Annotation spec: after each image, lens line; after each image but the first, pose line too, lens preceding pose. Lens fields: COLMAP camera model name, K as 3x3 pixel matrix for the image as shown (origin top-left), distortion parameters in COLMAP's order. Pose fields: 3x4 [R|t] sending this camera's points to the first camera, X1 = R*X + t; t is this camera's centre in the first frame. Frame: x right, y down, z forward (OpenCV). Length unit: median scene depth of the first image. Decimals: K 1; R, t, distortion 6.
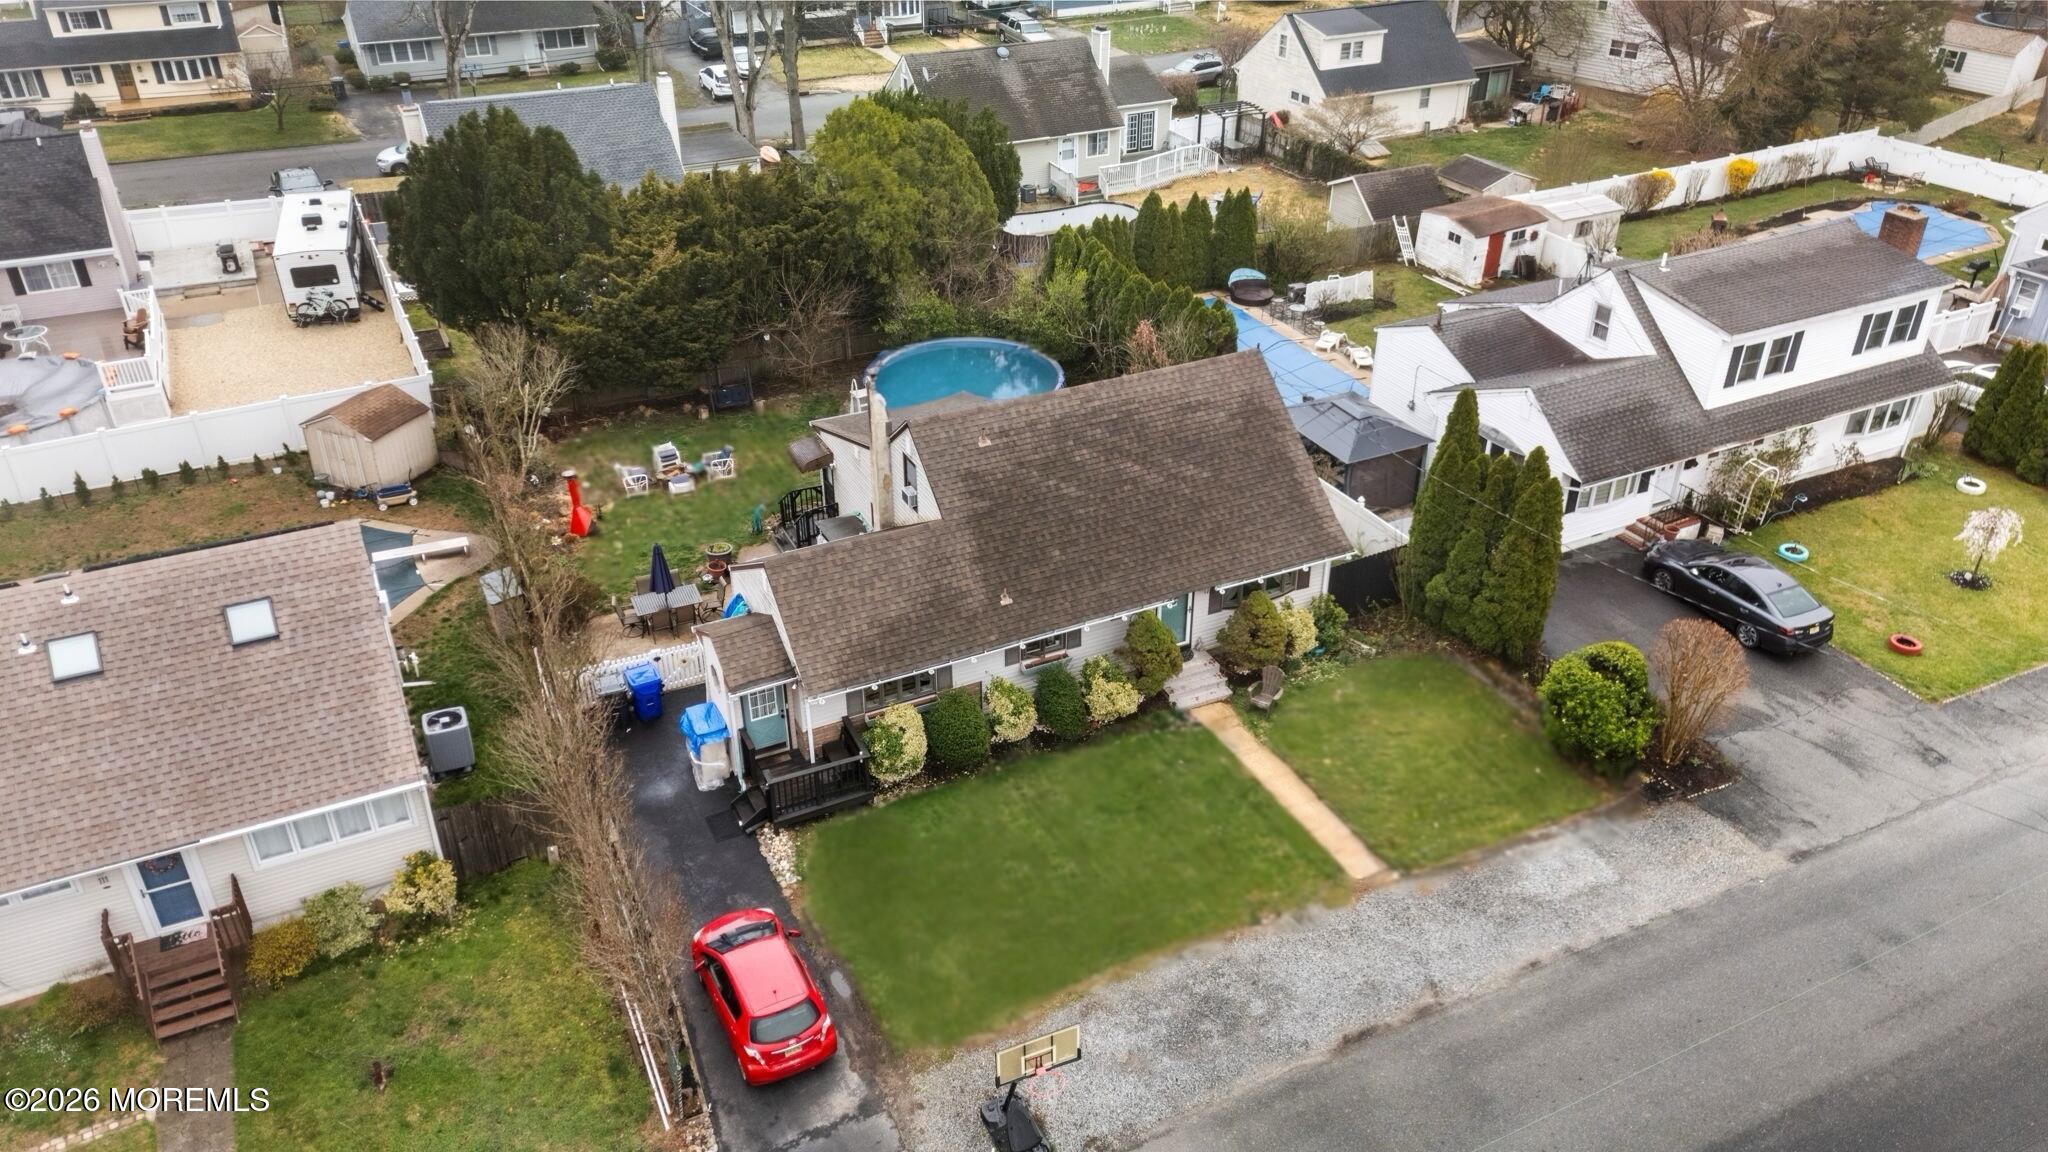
lens RADIAL K [[1465.5, 0, 1027.6], [0, 1465.5, 576.5], [0, 0, 1]] dist [0.086664, -0.068224]
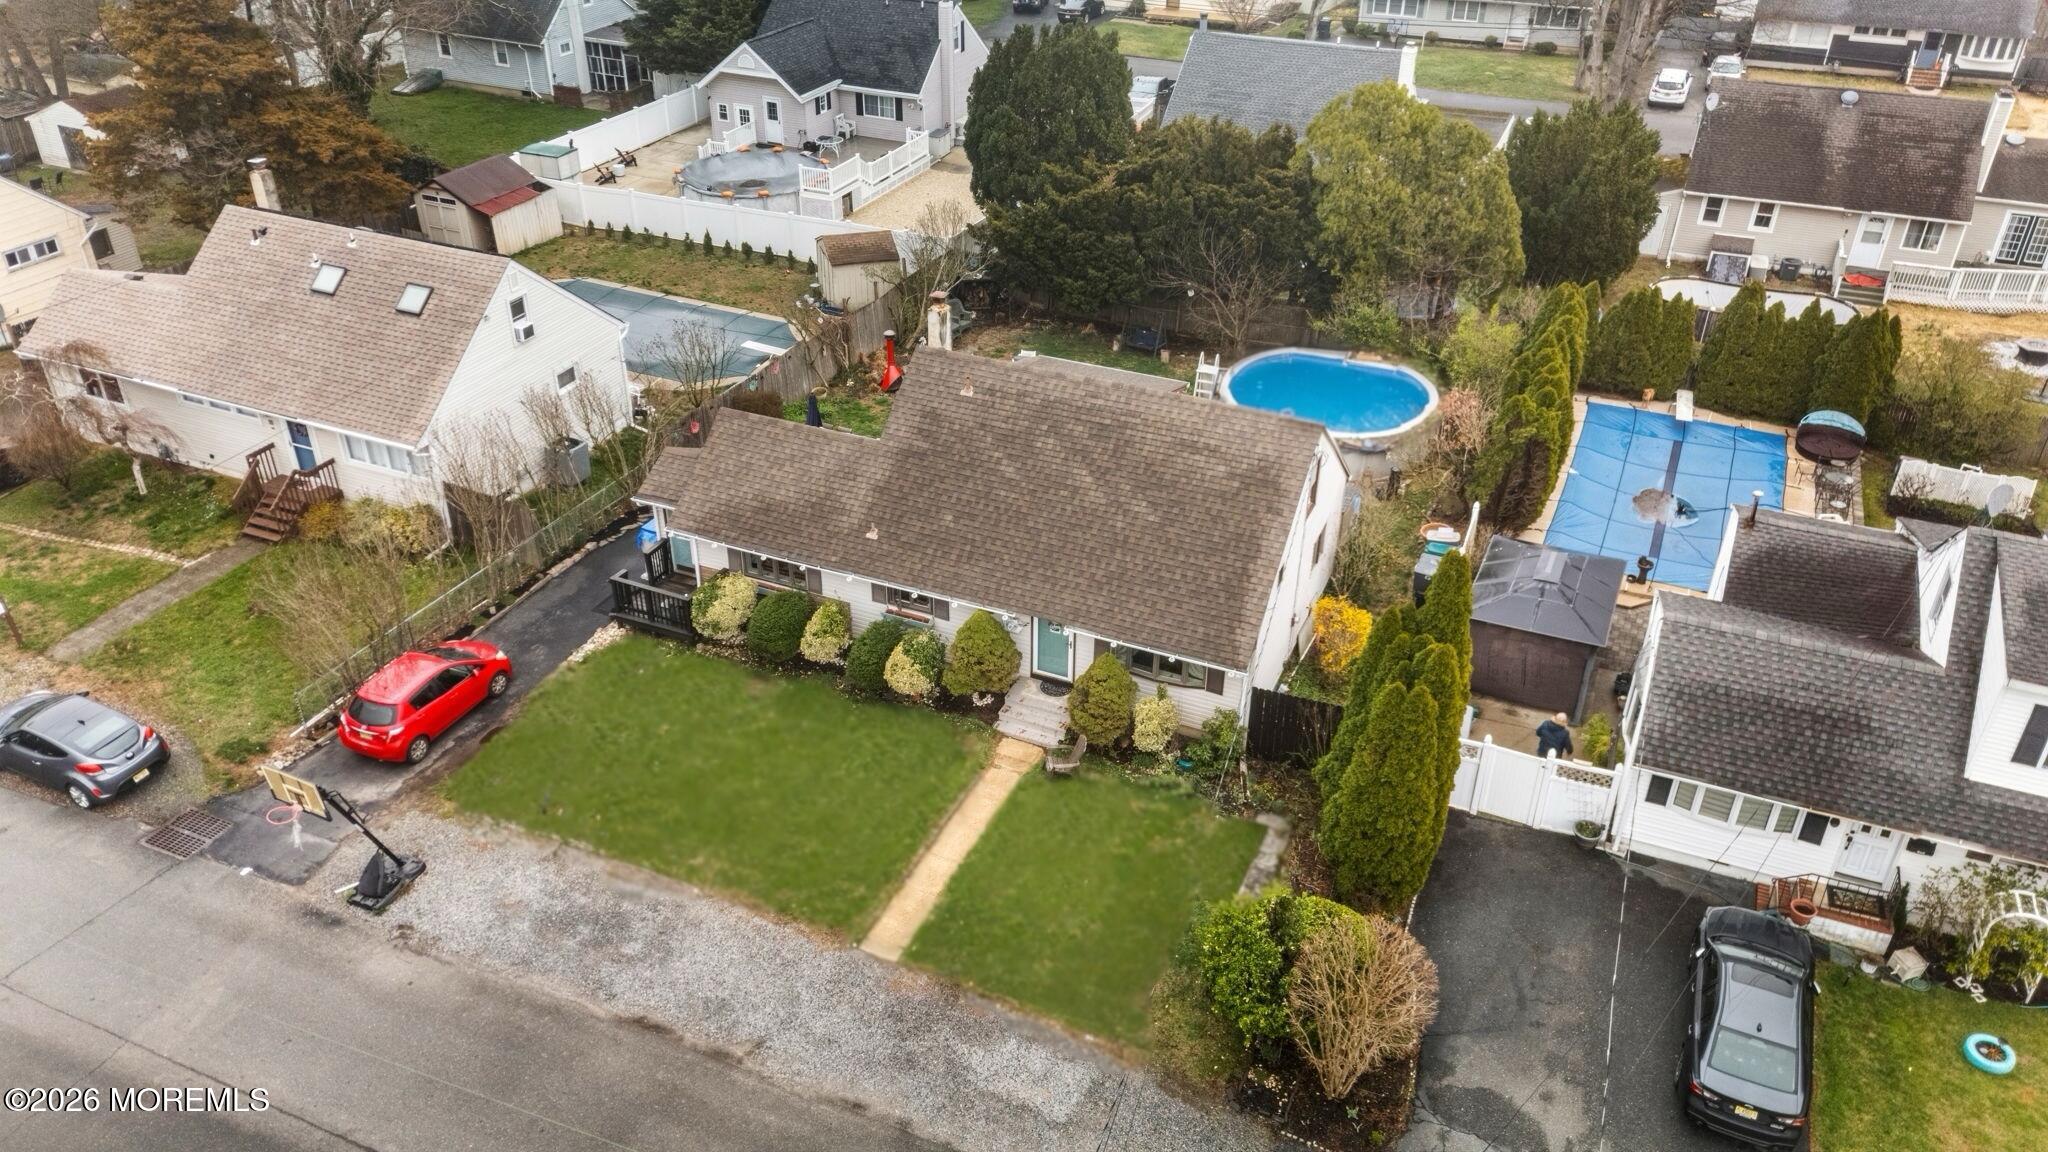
lens RADIAL K [[1465.5, 0, 1027.6], [0, 1465.5, 576.5], [0, 0, 1]] dist [0.086664, -0.068224]
pose [[0.650876, 0.408345, -0.640011, 0.676609], [-0.403762, 0.900104, 0.163675, -0.157328], [0.642912, 0.151880, 0.750731, 0.308090]]
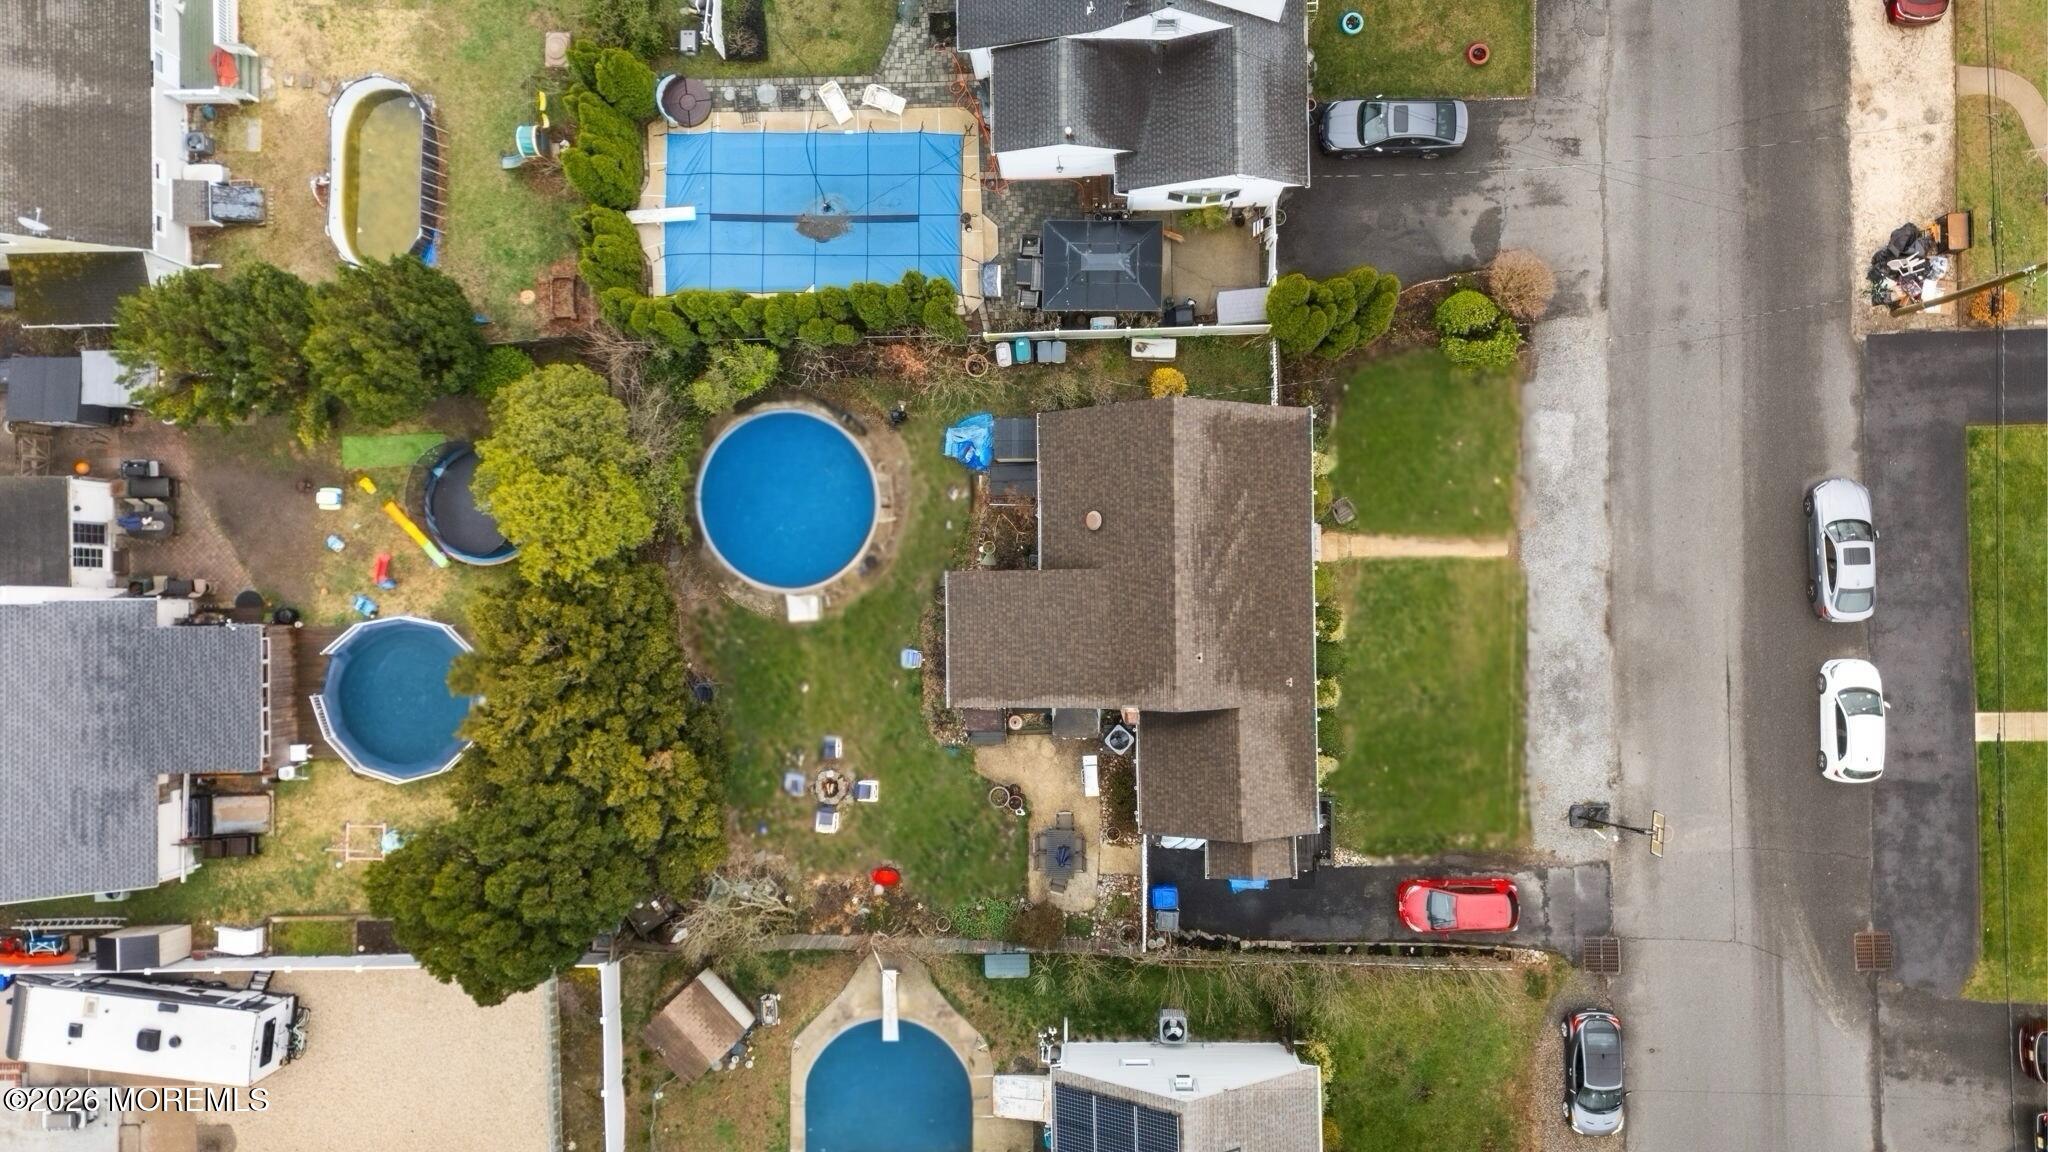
lens RADIAL K [[1465.5, 0, 1027.6], [0, 1465.5, 576.5], [0, 0, 1]] dist [0.086664, -0.068224]
pose [[0.425079, -0.905136, -0.006089, -0.019104], [0.505406, 0.231762, 0.831175, -1.286722], [-0.750915, -0.356392, 0.555978, 0.406919]]
